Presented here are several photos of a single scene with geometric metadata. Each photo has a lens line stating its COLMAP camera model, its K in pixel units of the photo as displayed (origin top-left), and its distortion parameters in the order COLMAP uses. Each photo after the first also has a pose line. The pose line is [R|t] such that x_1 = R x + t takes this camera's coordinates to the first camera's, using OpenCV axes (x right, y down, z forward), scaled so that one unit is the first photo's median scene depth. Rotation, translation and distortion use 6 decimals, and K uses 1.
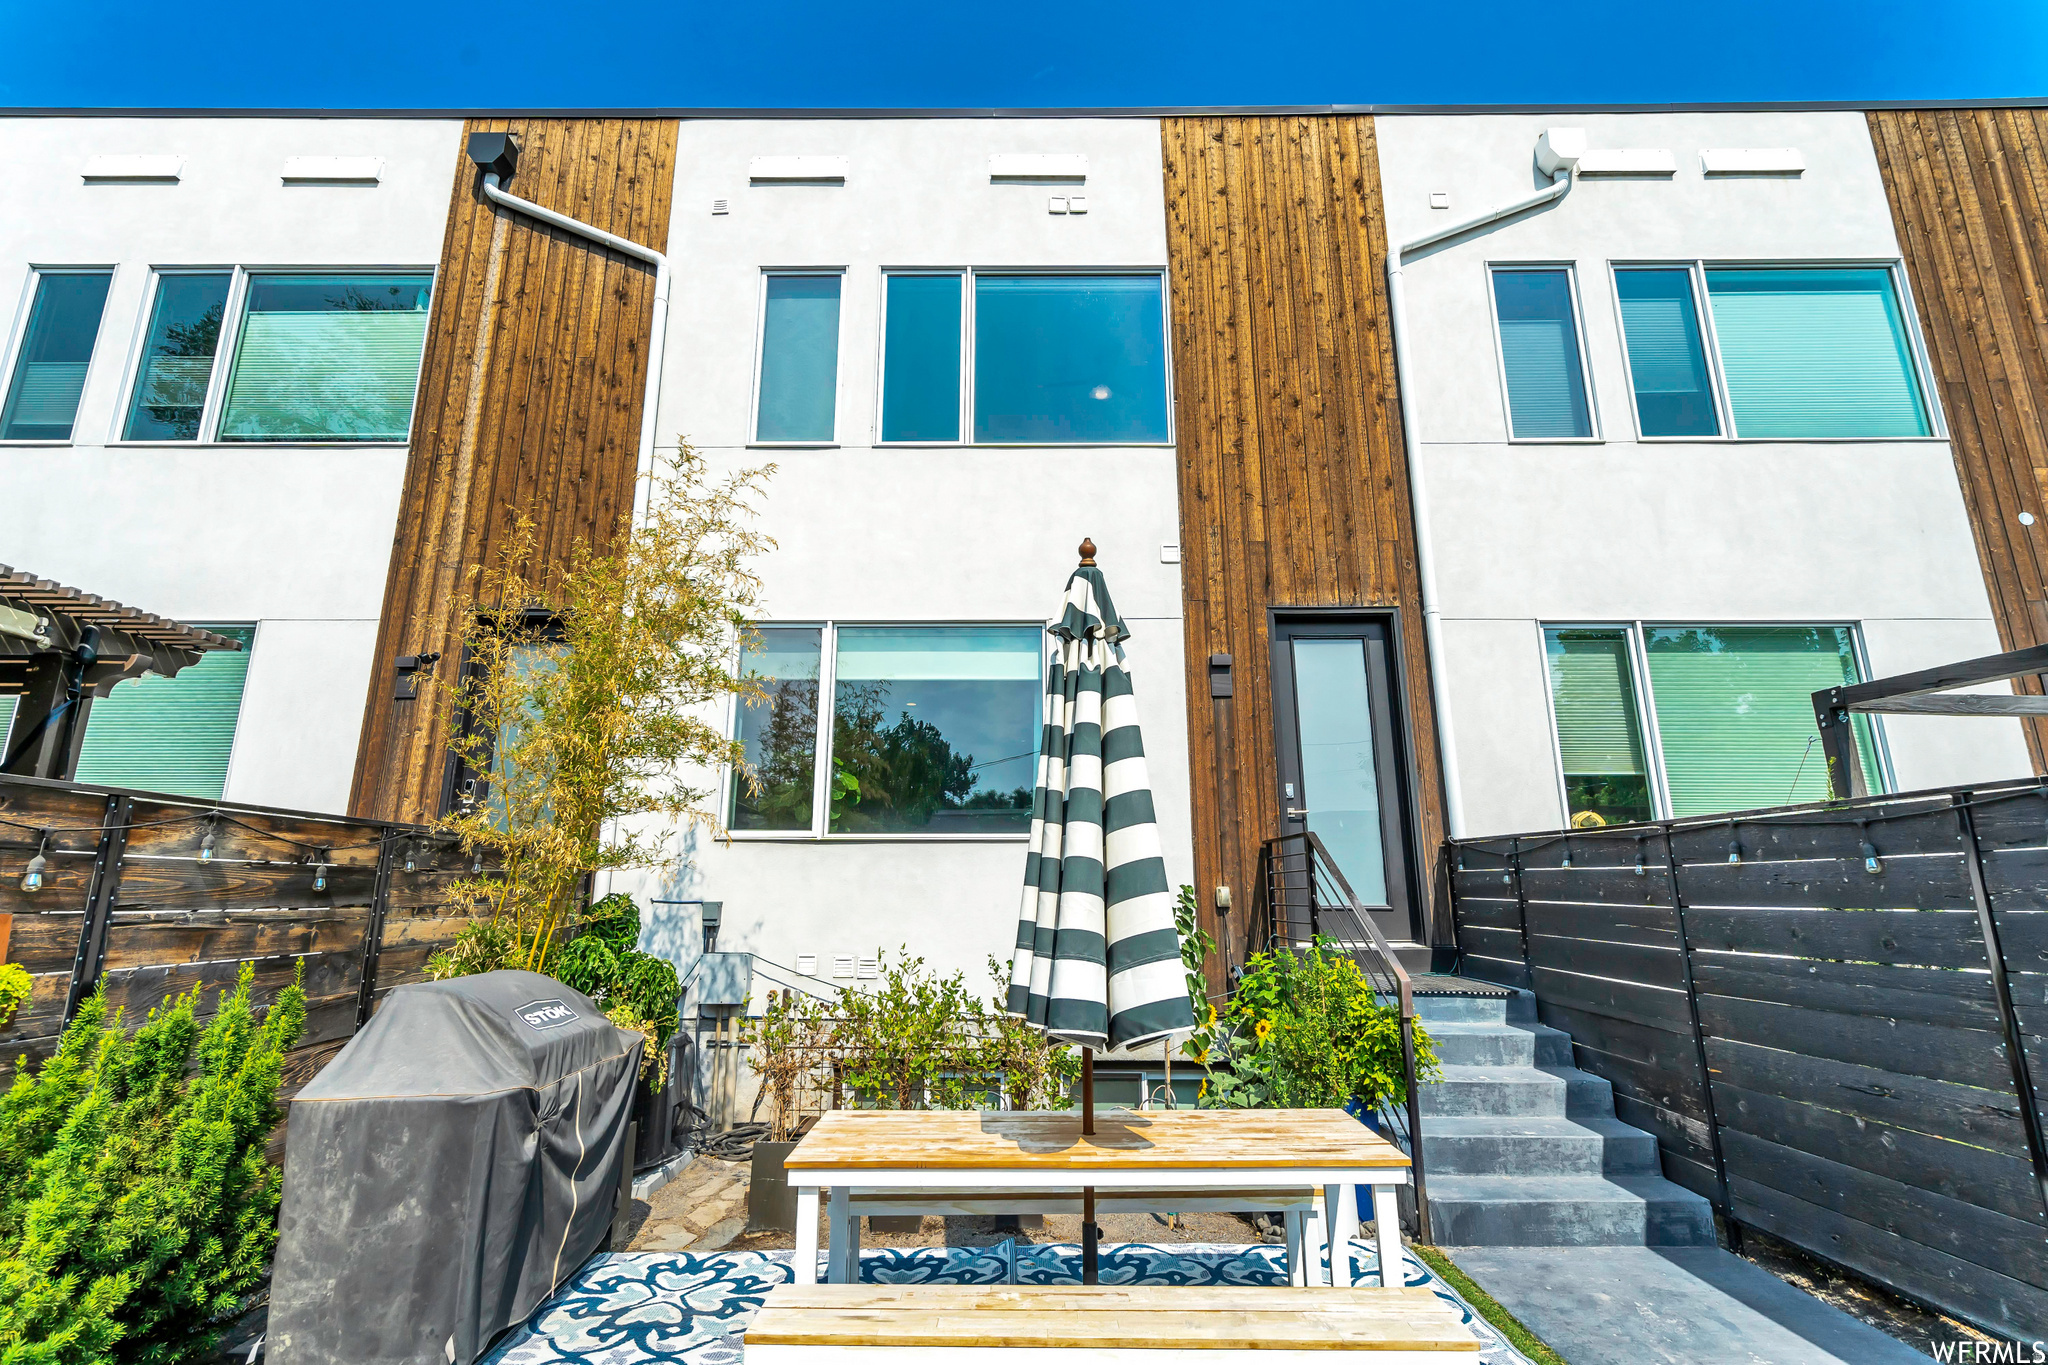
lens RADIAL K [[927.8, 0, 1014.4], [0, 927.8, 682.1], [0, 0, 1]] dist [0.008441, -0.001225]
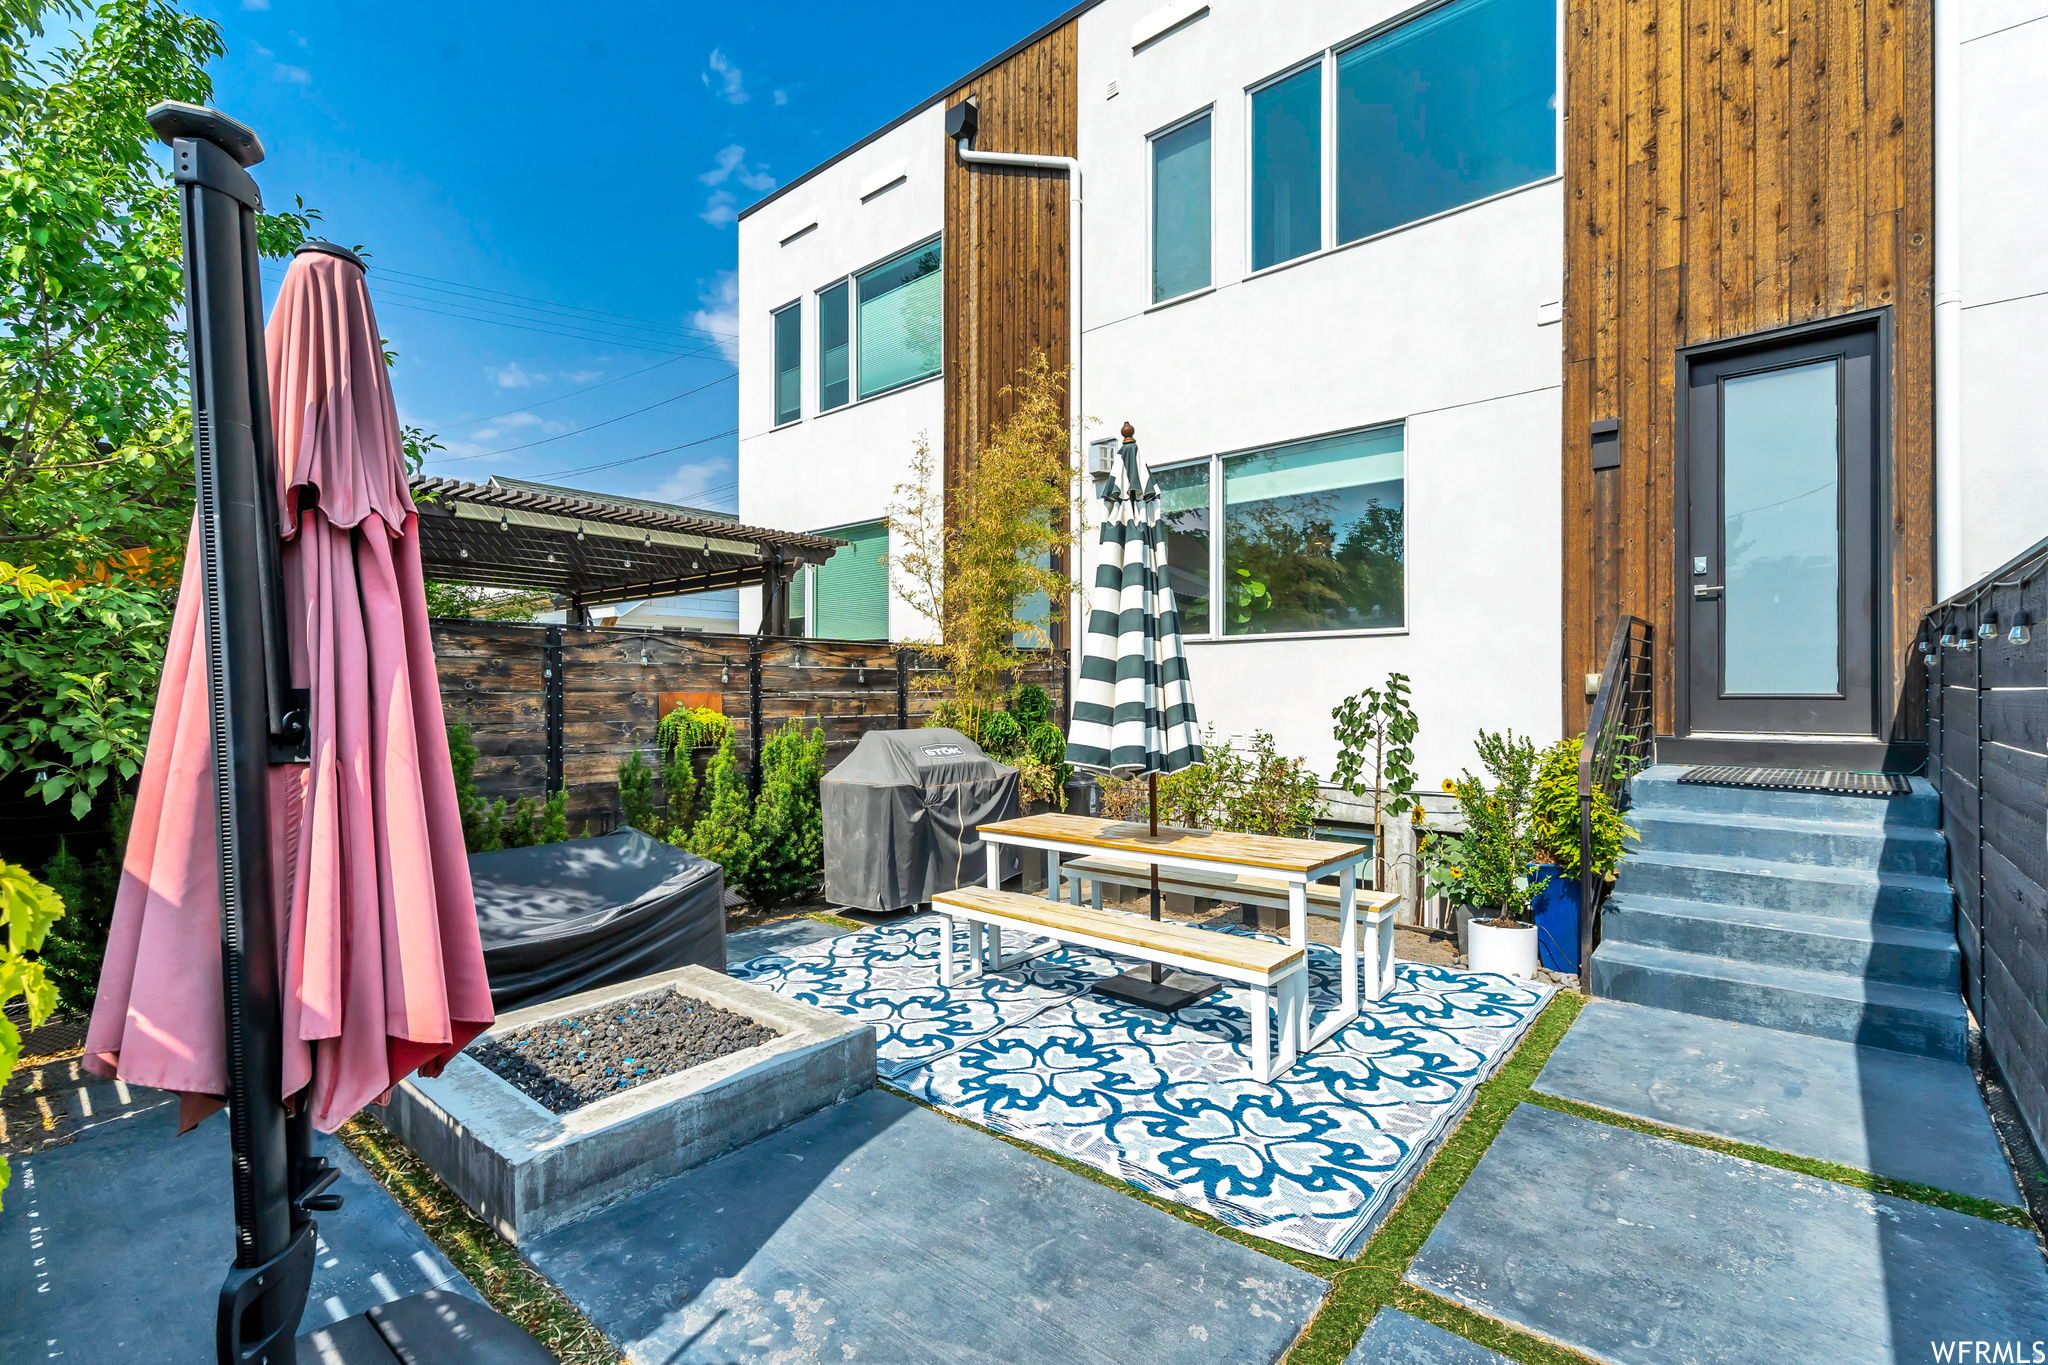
lens RADIAL K [[927.8, 0, 1006.3], [0, 927.8, 697.5], [0, 0, 1]] dist [0.008441, -0.001225]
pose [[0.750237, 0.002621, -0.661163, 0.371749], [0.150043, 0.973227, 0.174116, -0.011628], [0.643918, -0.229831, 0.729758, -0.081805]]
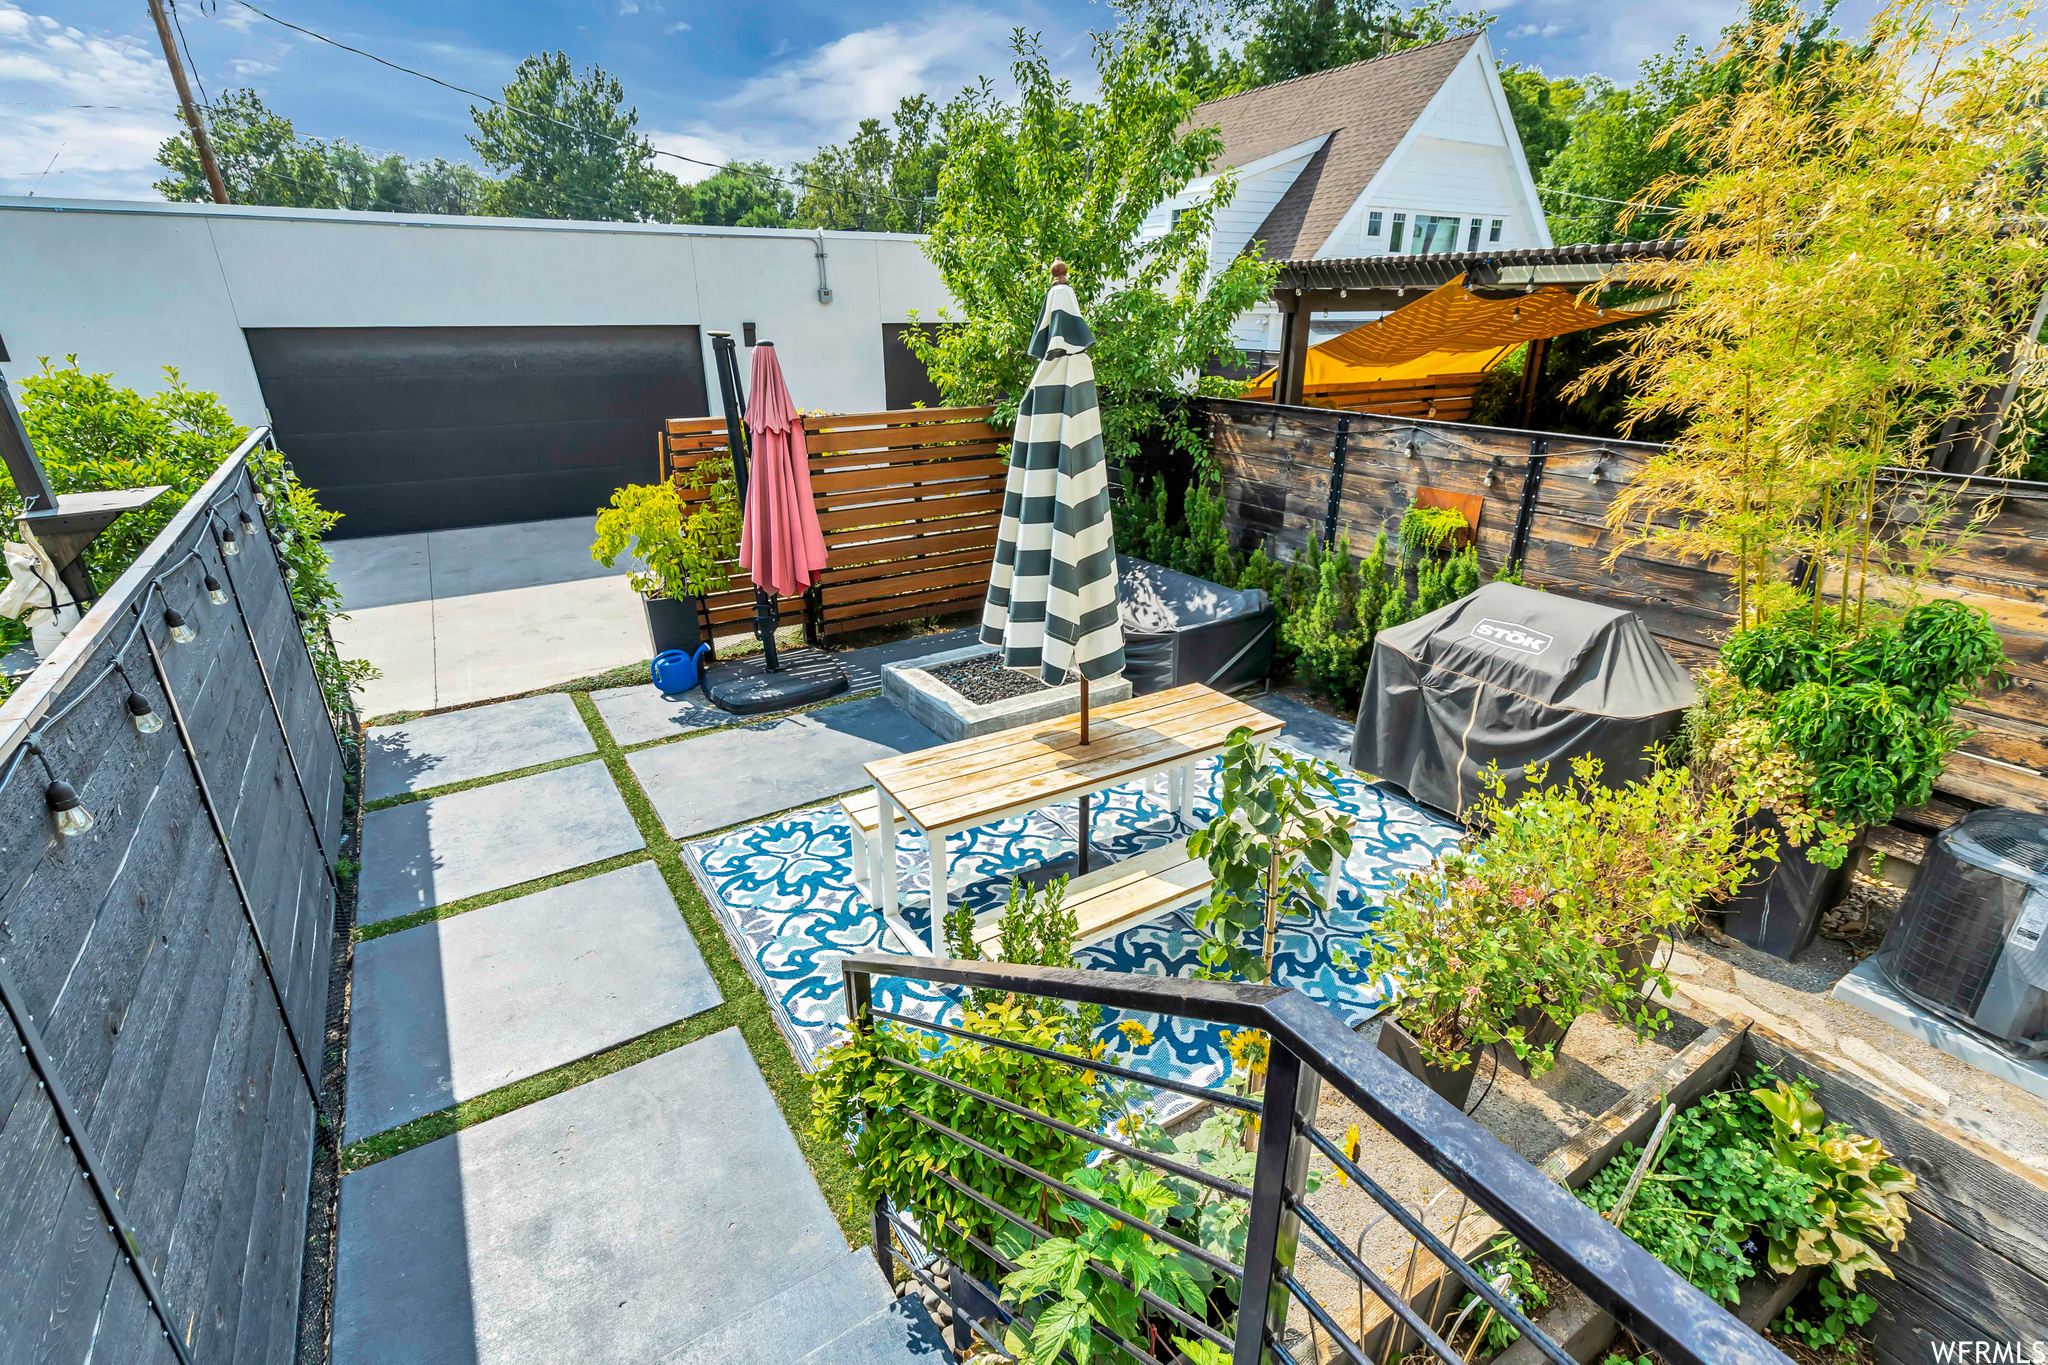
lens RADIAL K [[927.8, 0, 1025.8], [0, 927.8, 678.6], [0, 0, 1]] dist [0.008441, -0.001225]
pose [[-0.843959, 0.200652, -0.497466, 0.338421], [0.122952, 0.975073, 0.184703, 0.054158], [0.522126, 0.094718, -0.847592, 0.875676]]
